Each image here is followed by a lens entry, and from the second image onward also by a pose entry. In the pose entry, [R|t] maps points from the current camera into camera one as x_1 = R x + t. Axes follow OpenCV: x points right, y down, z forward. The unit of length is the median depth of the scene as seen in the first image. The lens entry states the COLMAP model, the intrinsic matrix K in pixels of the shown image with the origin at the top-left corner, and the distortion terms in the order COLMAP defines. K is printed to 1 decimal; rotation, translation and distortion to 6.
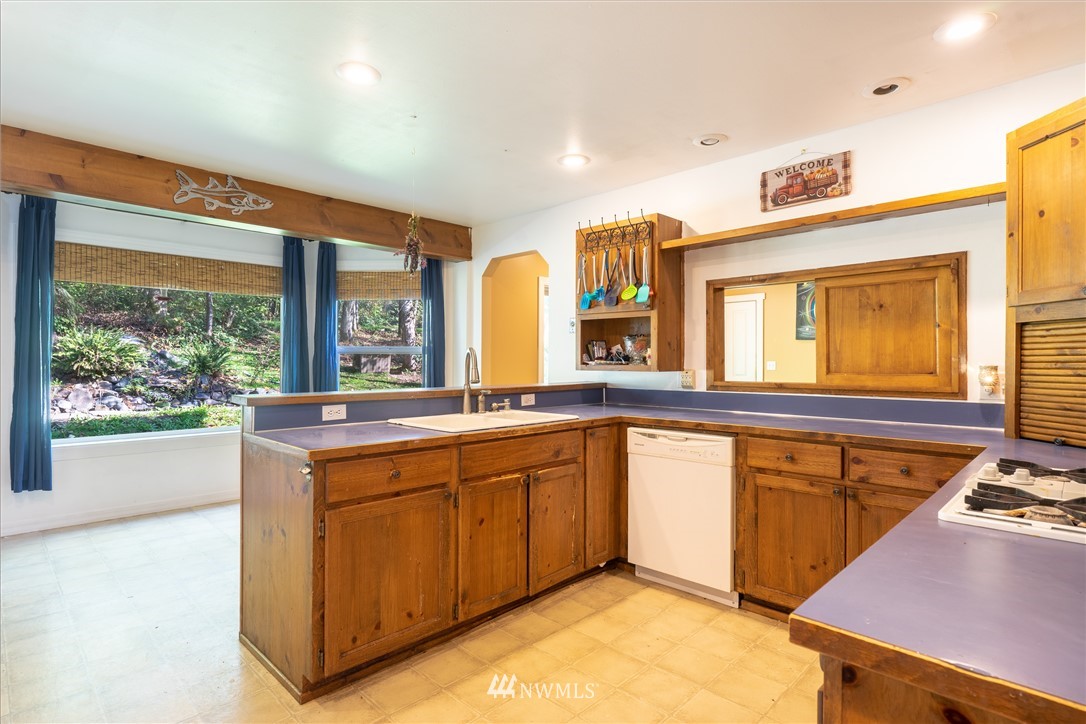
lens RADIAL K [[553.5, 0, 535.8], [0, 553.5, 359.0], [0, 0, 1]] dist [-0.011292, 0.003435]
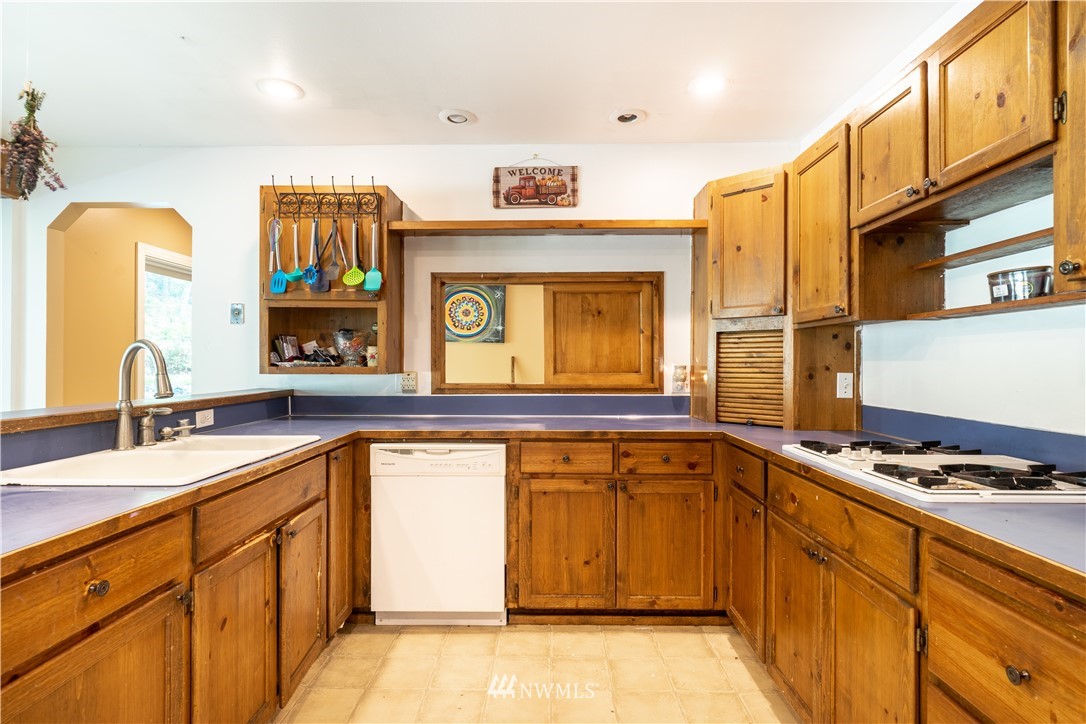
lens RADIAL K [[553.5, 0, 544.4], [0, 553.5, 364.1], [0, 0, 1]] dist [-0.011292, 0.003435]
pose [[0.717876, -0.002627, 0.696166, -0.231803], [-0.003039, 0.999972, 0.006907, 0.000698], [-0.696165, -0.007074, 0.717847, 0.273776]]
